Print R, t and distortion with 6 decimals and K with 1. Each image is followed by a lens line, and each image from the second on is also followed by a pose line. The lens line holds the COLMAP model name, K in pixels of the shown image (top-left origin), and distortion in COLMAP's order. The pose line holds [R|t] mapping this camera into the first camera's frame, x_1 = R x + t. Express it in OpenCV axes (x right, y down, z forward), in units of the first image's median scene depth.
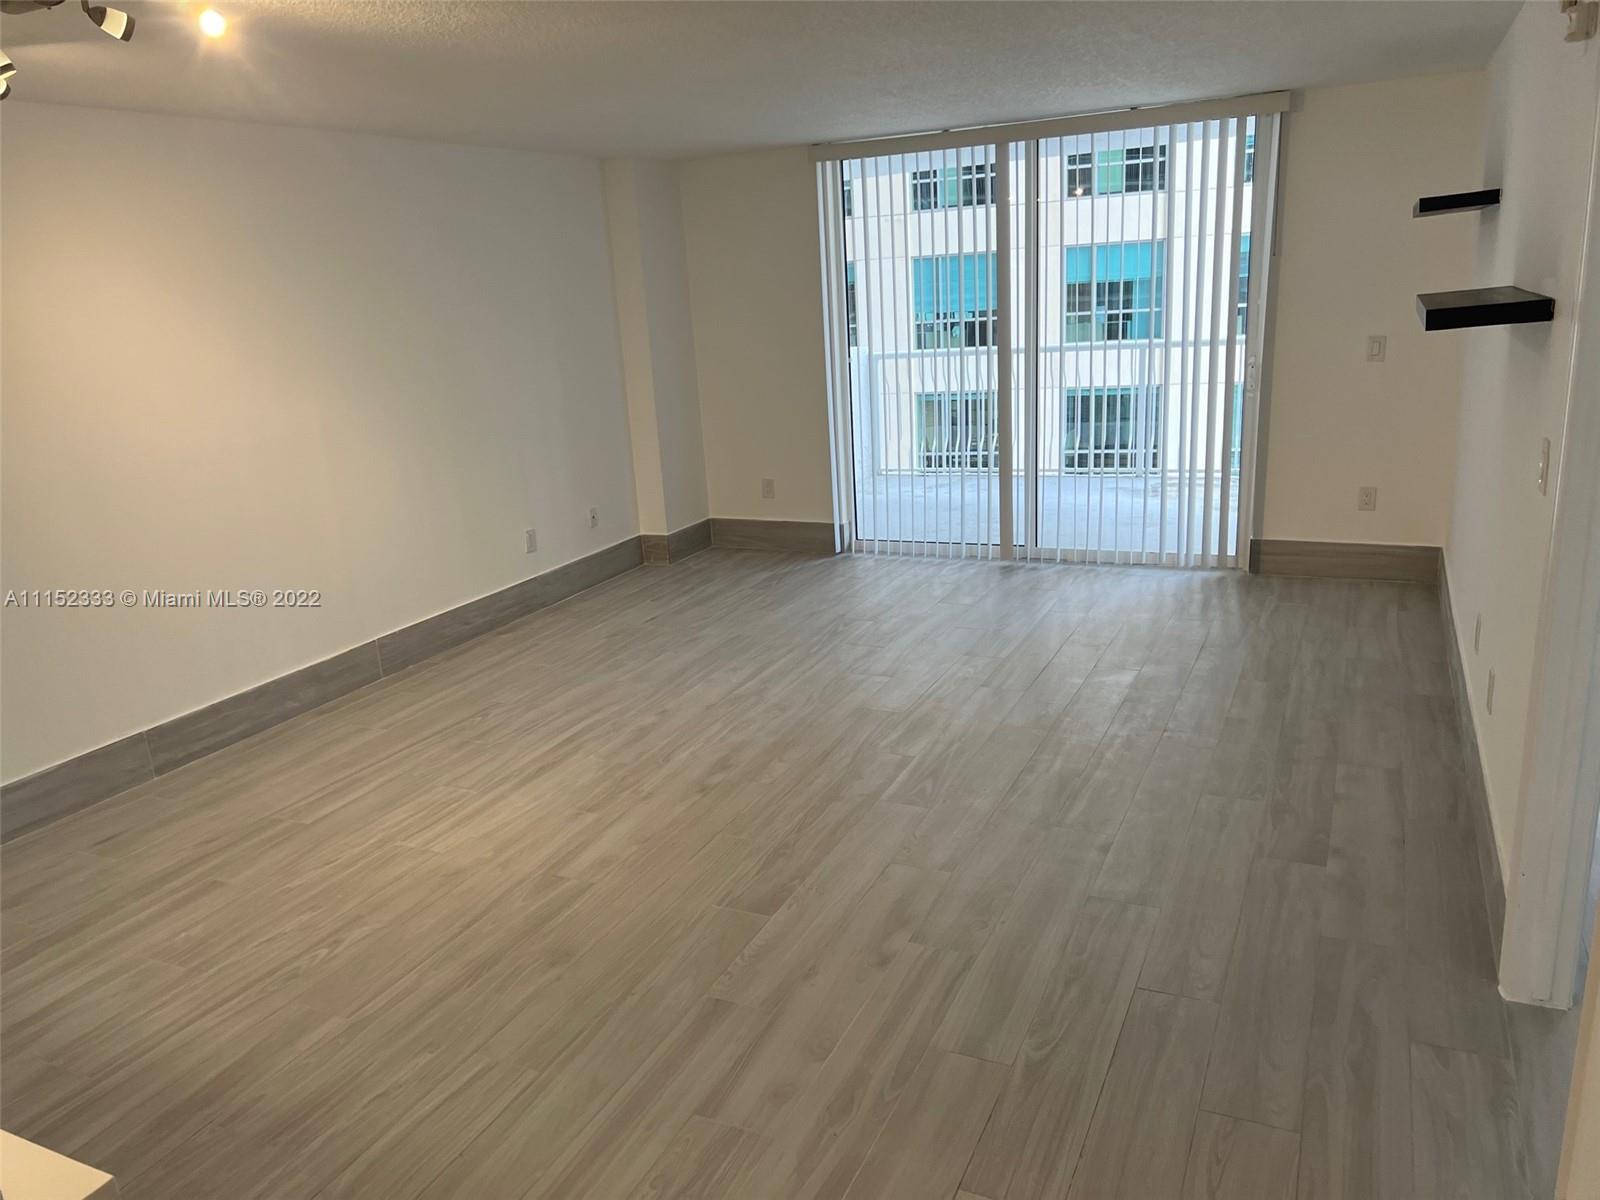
lens RADIAL K [[1195.2, 0, 792.9], [0, 1195.2, 608.1], [0, 0, 1]] dist [0.086200, -0.098827]
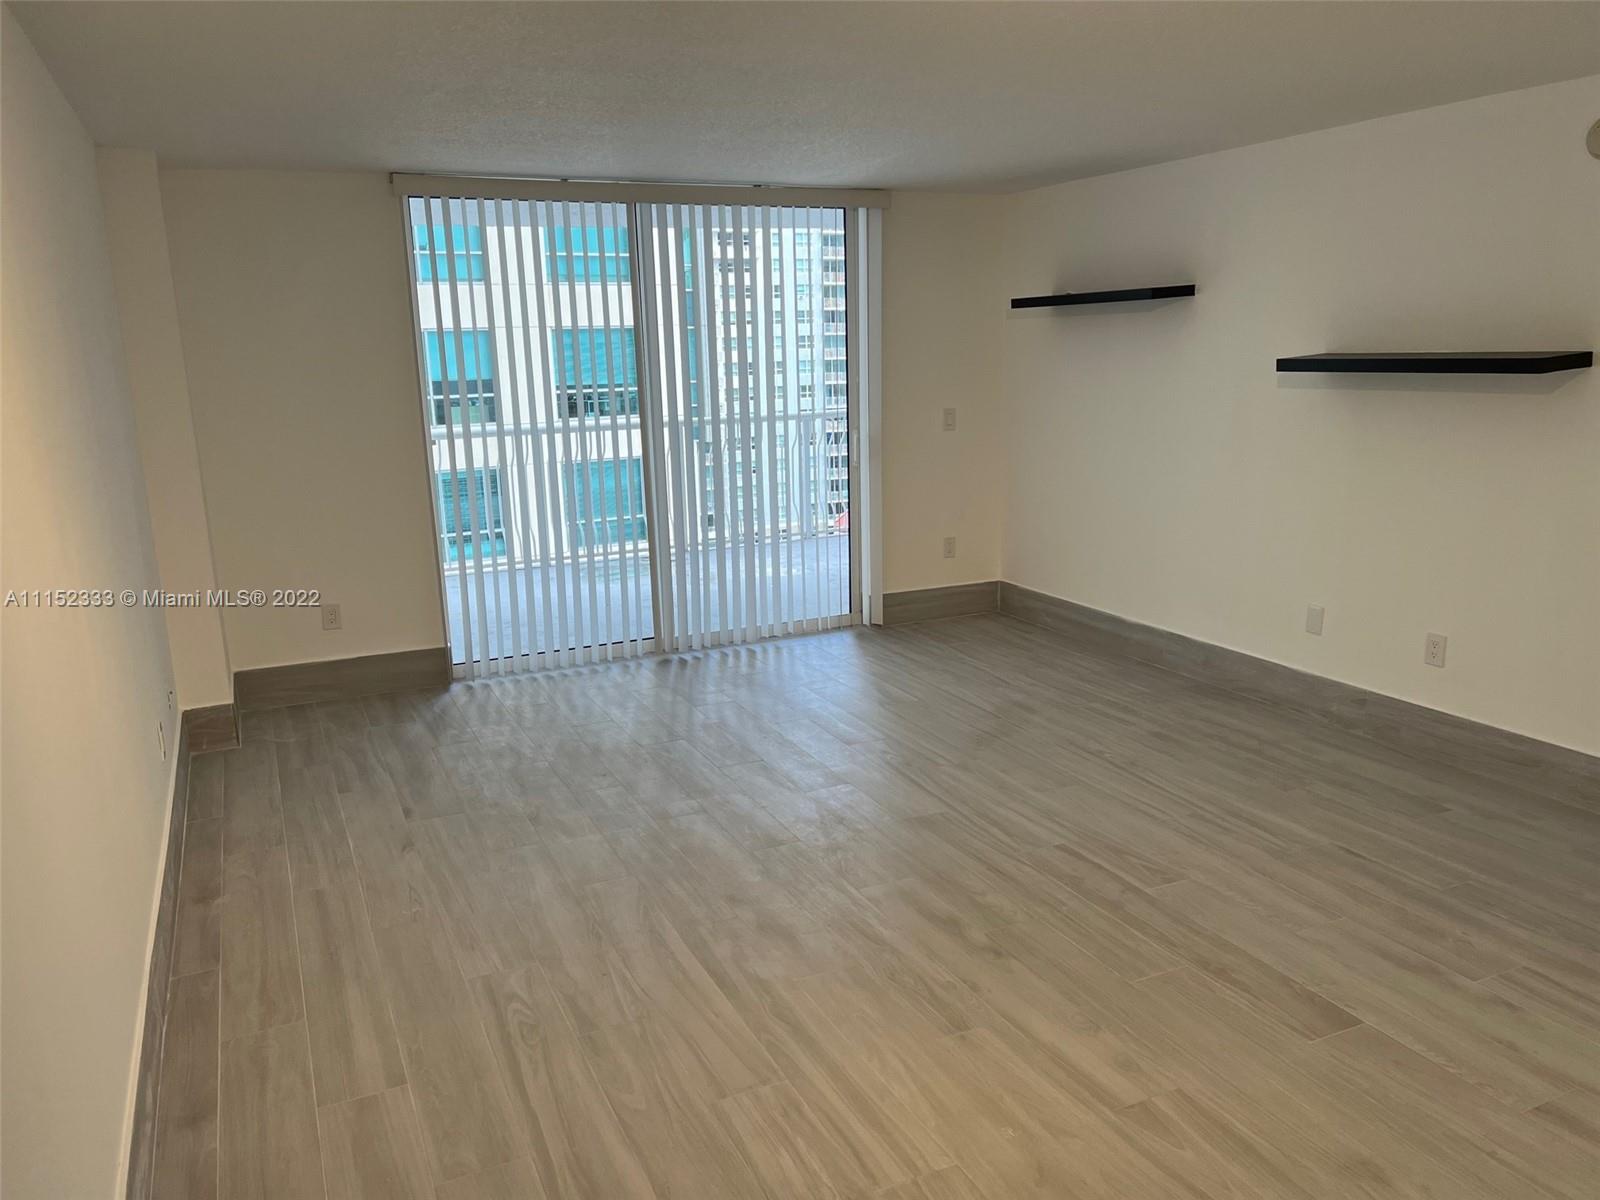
lens RADIAL K [[1195.4, 0, 800.0], [0, 1195.4, 600.0], [0, 0, 1]] dist [0.024790, 0.002806]
pose [[0.639920, -0.124227, 0.758333, -0.492782], [0.193649, 0.981067, -0.002697, -0.066183], [-0.743641, 0.148576, 0.651861, 0.374719]]
